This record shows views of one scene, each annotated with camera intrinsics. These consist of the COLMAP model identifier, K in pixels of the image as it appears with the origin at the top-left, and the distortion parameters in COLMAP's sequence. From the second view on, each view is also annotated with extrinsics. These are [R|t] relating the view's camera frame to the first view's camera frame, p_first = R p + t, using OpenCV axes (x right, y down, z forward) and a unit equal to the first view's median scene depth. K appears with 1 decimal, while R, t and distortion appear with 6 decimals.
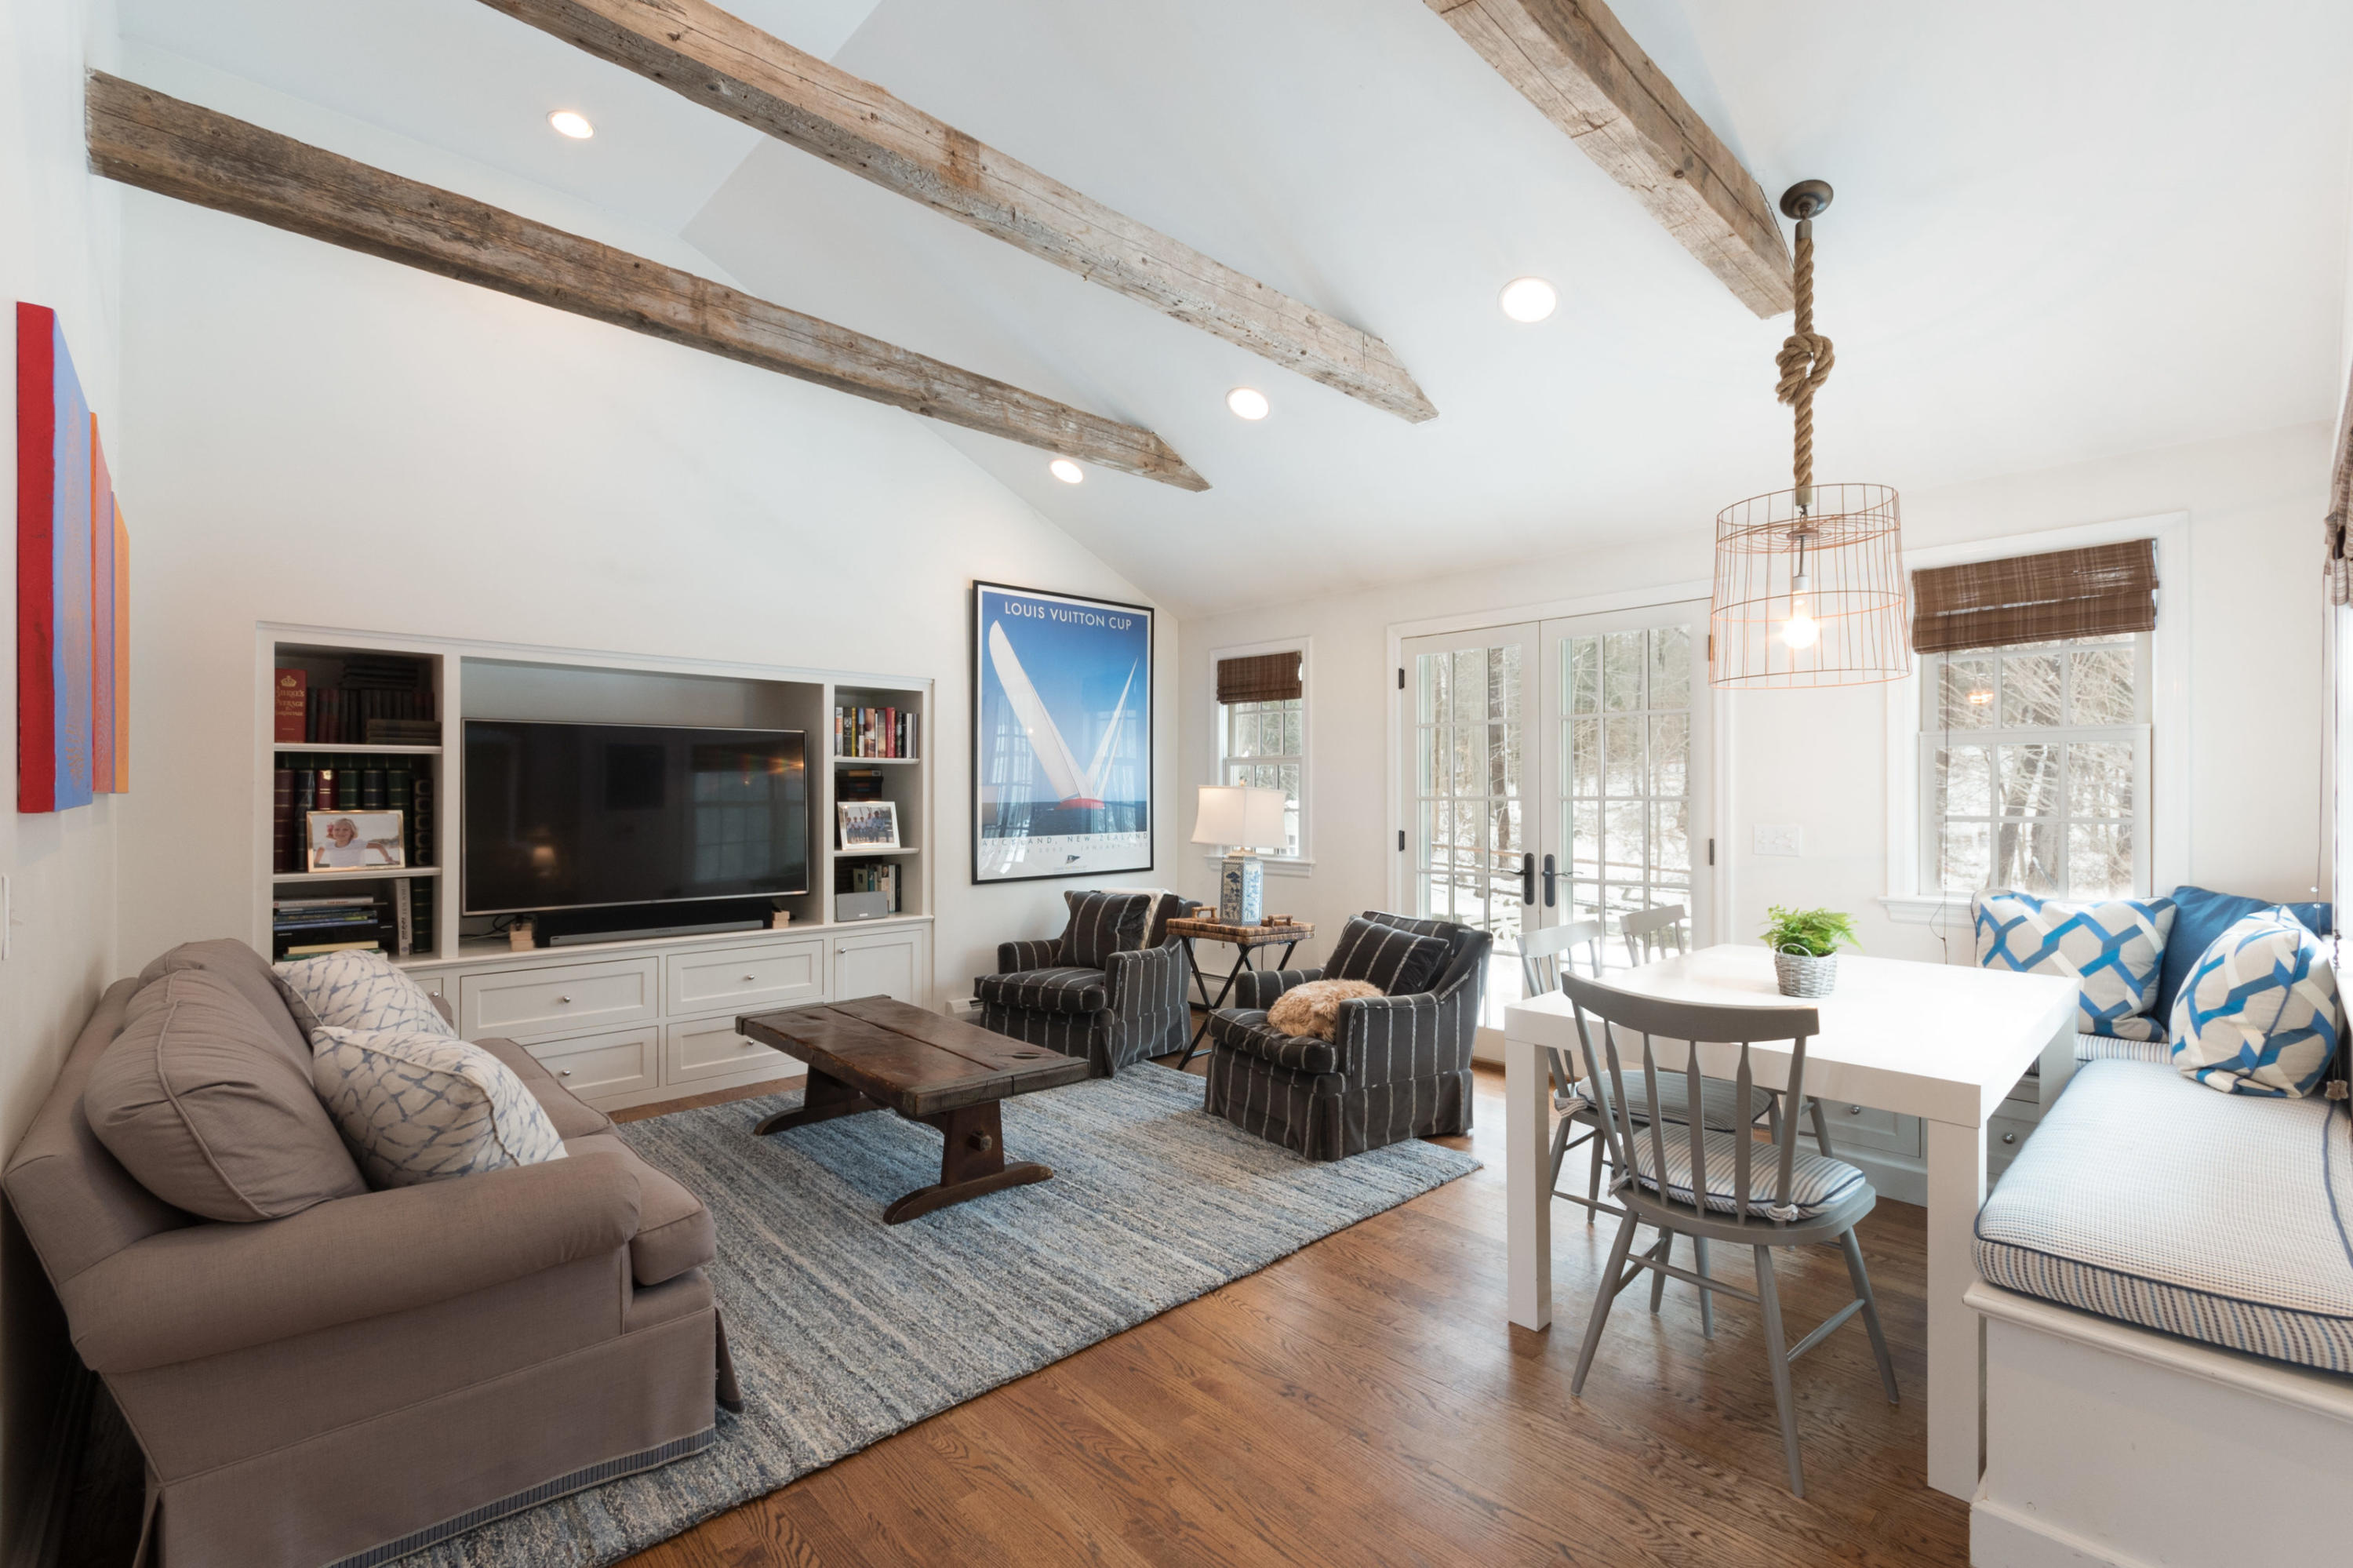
lens RADIAL K [[1011.8, 0, 1172.4], [0, 1011.8, 790.9], [0, 0, 1]] dist [0.000036, -0.000050]
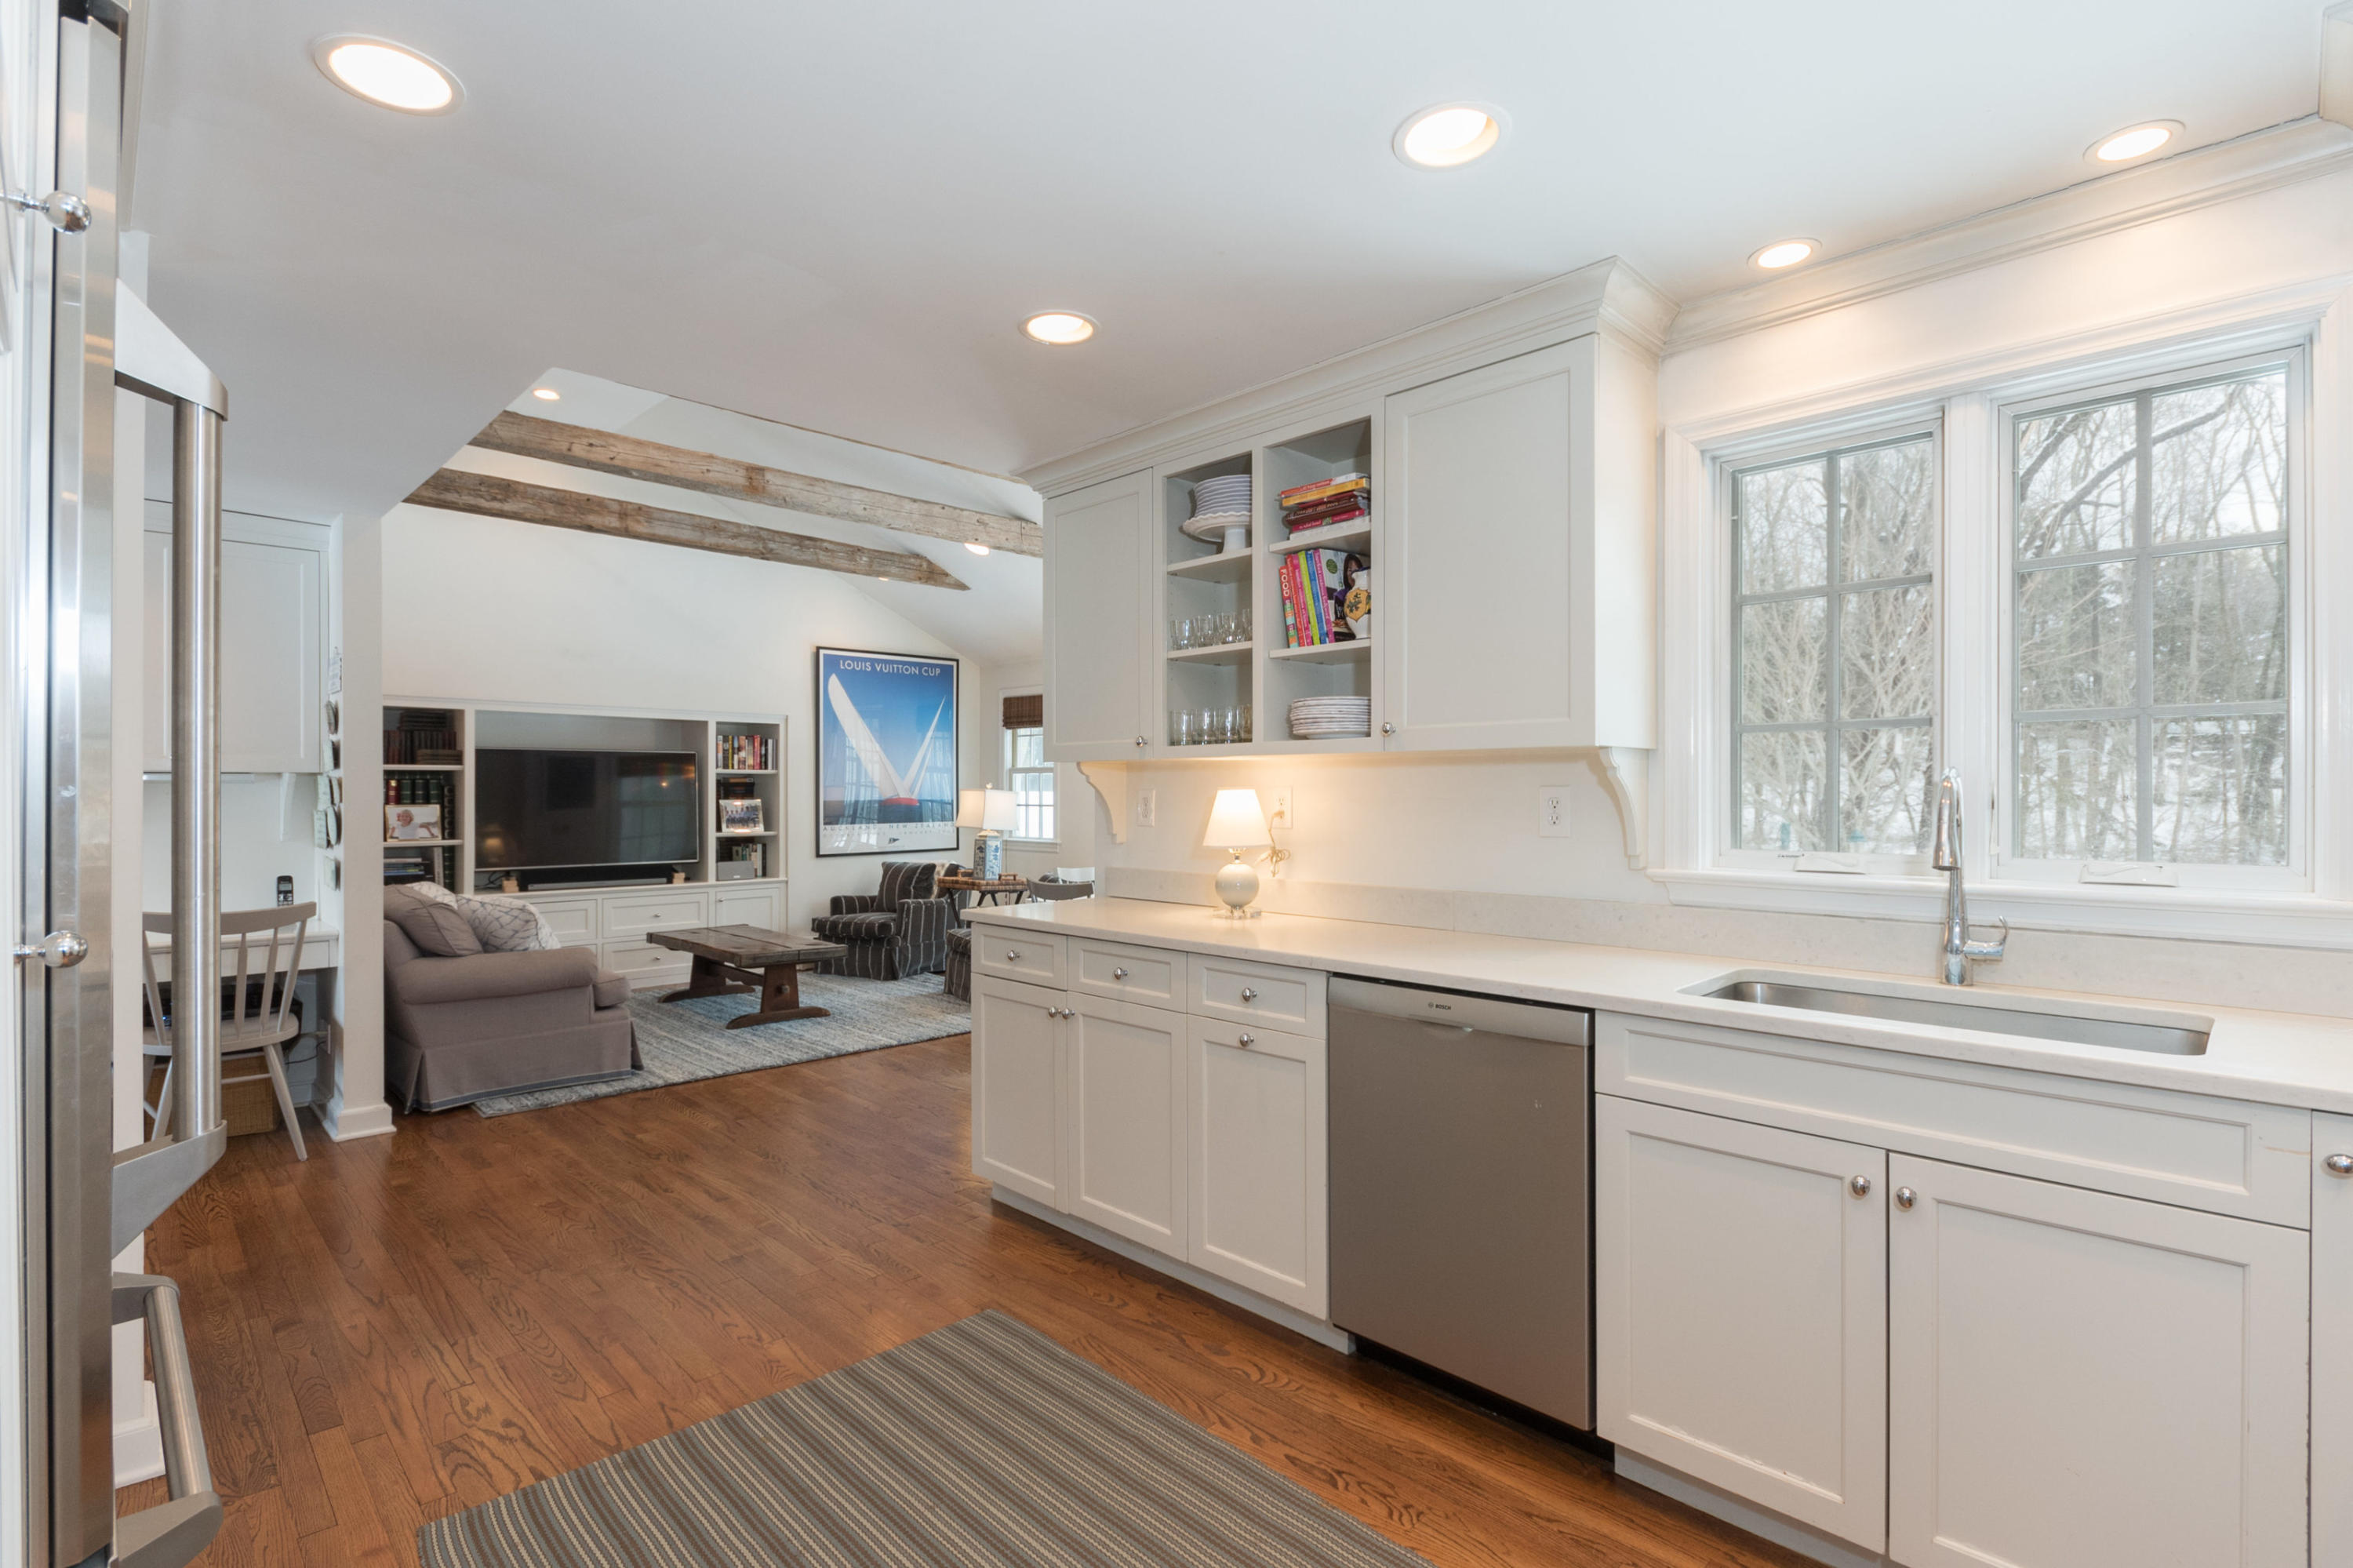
lens RADIAL K [[1080.0, 0, 1167.8], [0, 1080.0, 790.7], [0, 0, 1]] dist [-0.000949, -0.000211]
pose [[0.999581, -0.000967, 0.028937, 0.288880], [0.000983, 0.999999, -0.000522, -0.001185], [-0.028936, 0.000550, 0.999581, -0.616273]]
